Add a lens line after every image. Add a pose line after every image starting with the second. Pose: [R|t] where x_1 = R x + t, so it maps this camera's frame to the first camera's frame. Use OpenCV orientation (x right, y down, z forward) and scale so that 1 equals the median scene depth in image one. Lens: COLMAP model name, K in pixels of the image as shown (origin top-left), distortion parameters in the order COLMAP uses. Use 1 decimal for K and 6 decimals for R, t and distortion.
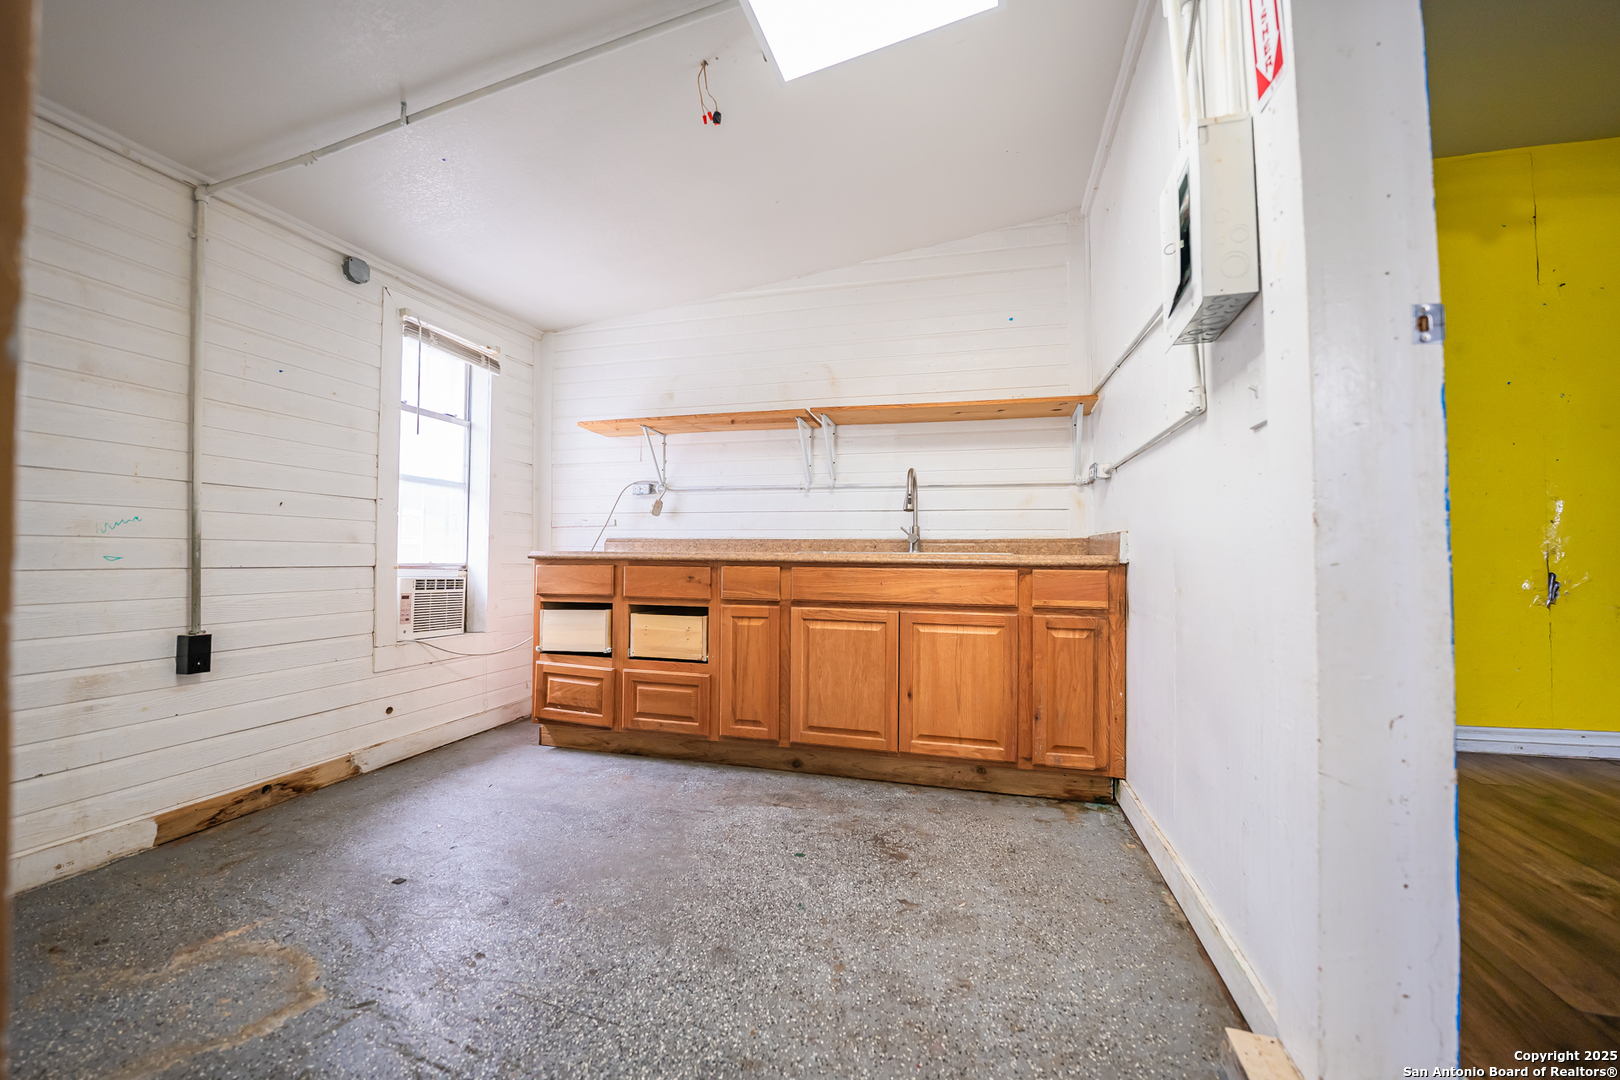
lens RADIAL K [[676.2, 0, 810.0], [0, 676.2, 540.0], [0, 0, 1]] dist [-0.029785, 0.000193]
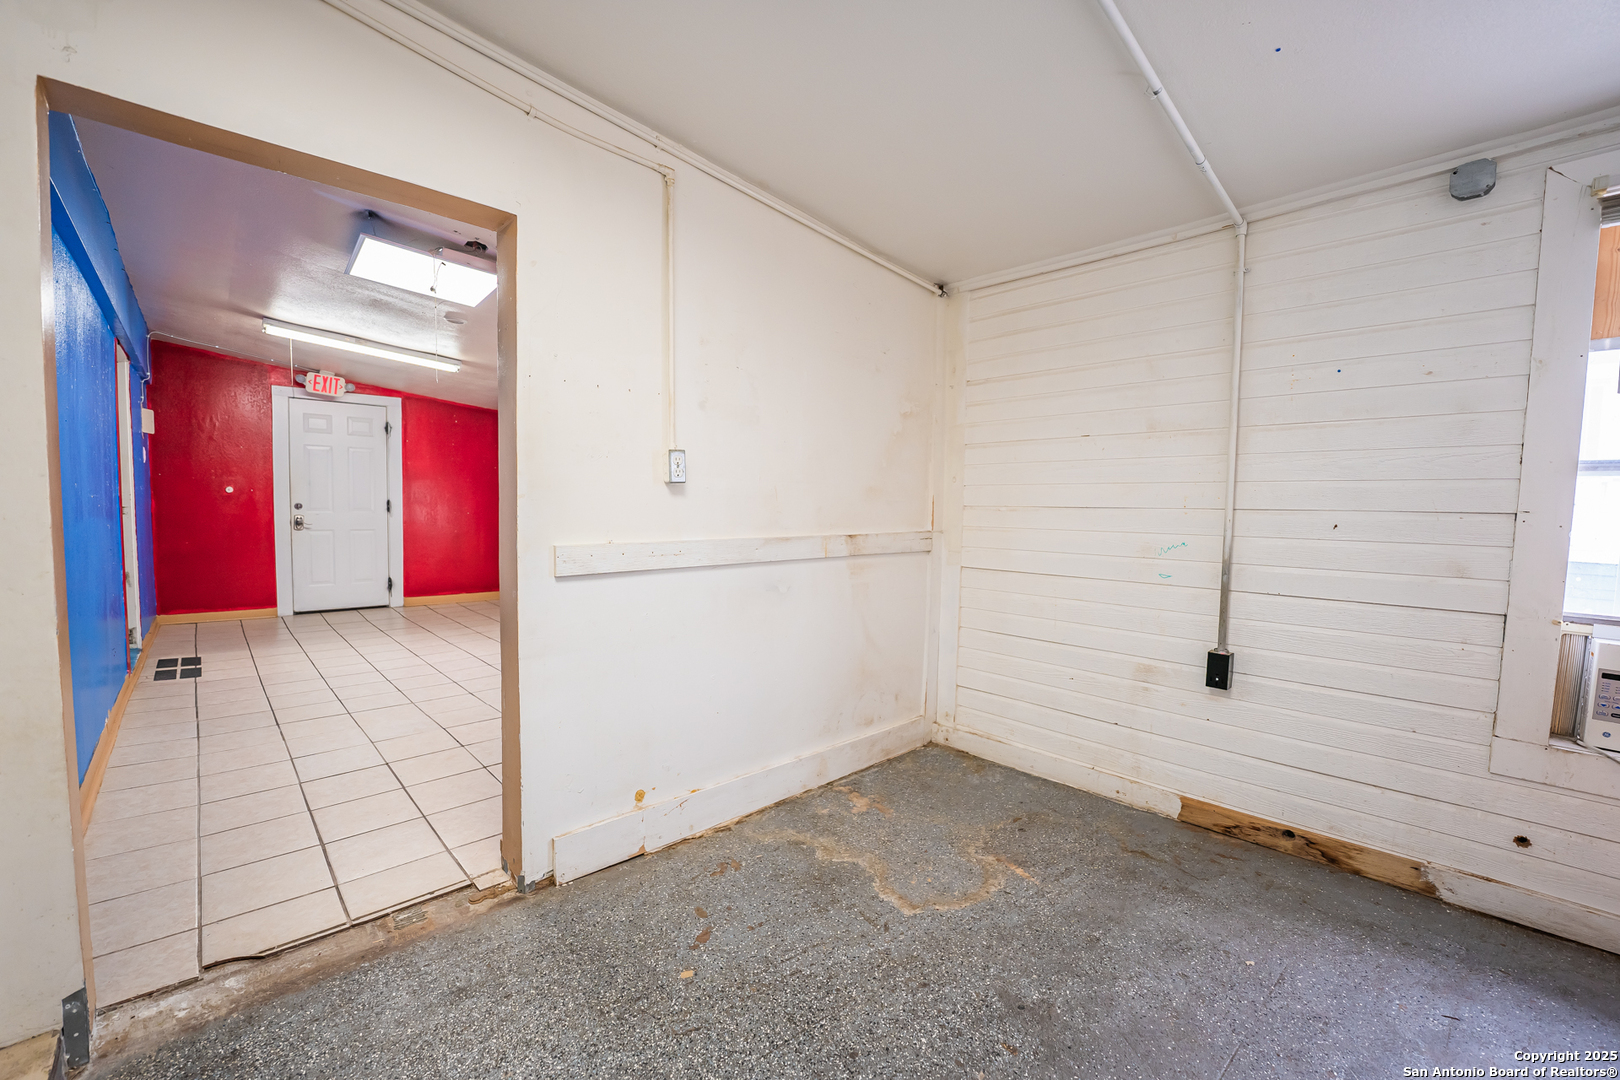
lens RADIAL K [[676.2, 0, 810.0], [0, 676.2, 540.0], [0, 0, 1]] dist [-0.029785, 0.000193]
pose [[-0.534425, 0.042451, -0.844149, 0.332504], [0.013690, 0.999042, 0.041573, -0.092589], [0.845105, 0.010661, -0.534494, 0.996252]]
